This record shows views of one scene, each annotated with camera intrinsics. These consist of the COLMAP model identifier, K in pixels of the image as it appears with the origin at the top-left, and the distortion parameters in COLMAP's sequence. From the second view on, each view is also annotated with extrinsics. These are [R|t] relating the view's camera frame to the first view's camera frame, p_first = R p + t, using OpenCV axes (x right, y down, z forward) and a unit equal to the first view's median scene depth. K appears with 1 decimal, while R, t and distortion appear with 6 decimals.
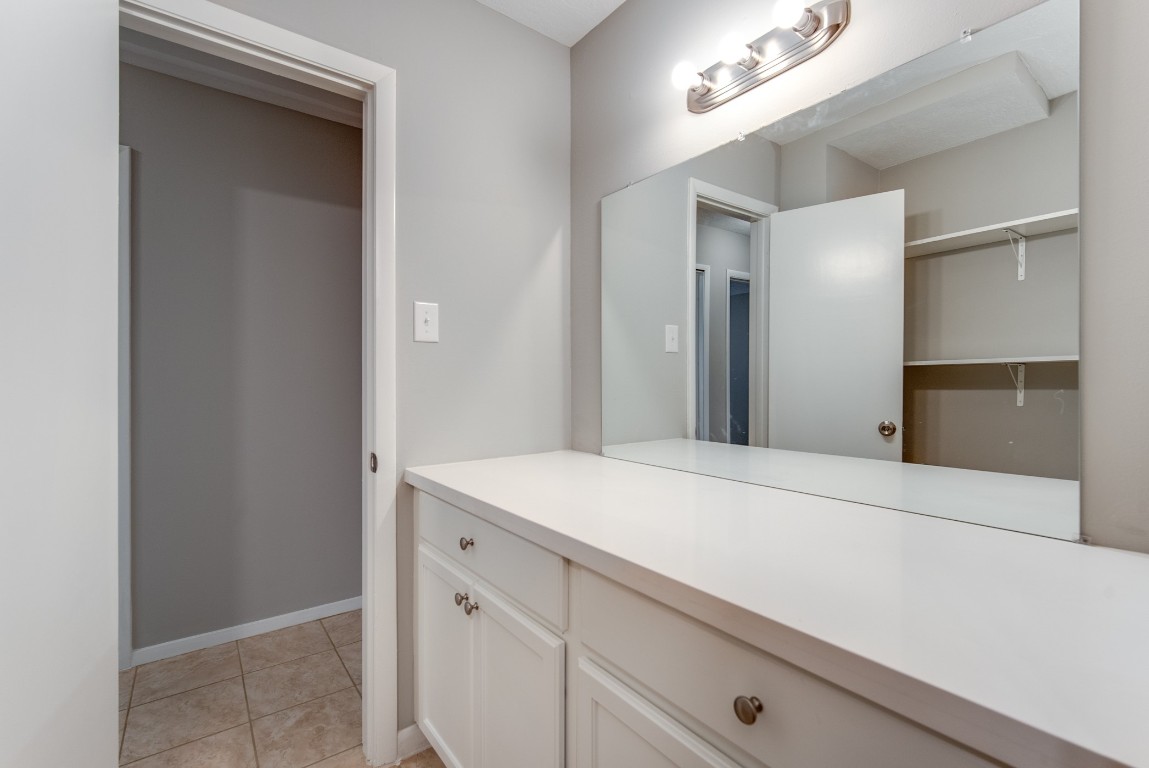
lens RADIAL K [[510.9, 0, 564.0], [0, 510.9, 386.3], [0, 0, 1]] dist [-0.000698, 0.000680]
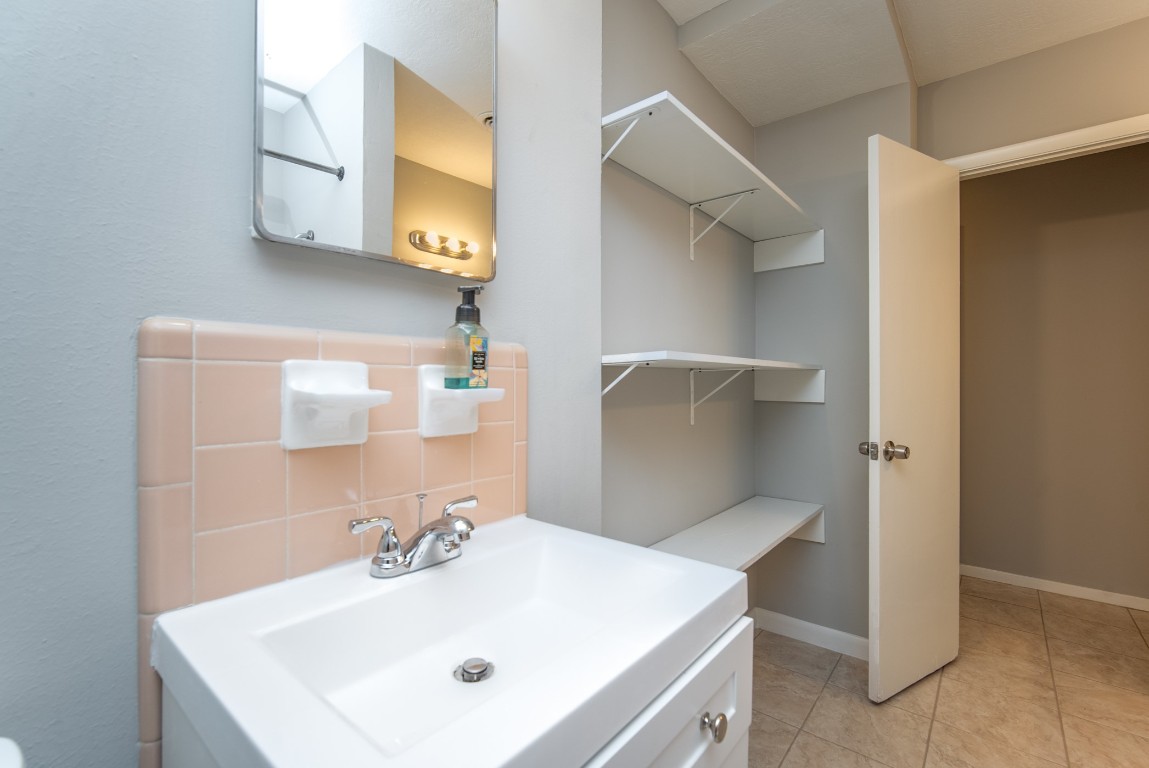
lens RADIAL K [[510.9, 0, 573.7], [0, 510.9, 384.6], [0, 0, 1]] dist [-0.000698, 0.000680]
pose [[0.239597, 0.000600, -0.970872, 0.374634], [-0.010282, 0.999945, -0.001920, 0.004205], [0.970818, 0.010443, 0.239590, -0.510107]]
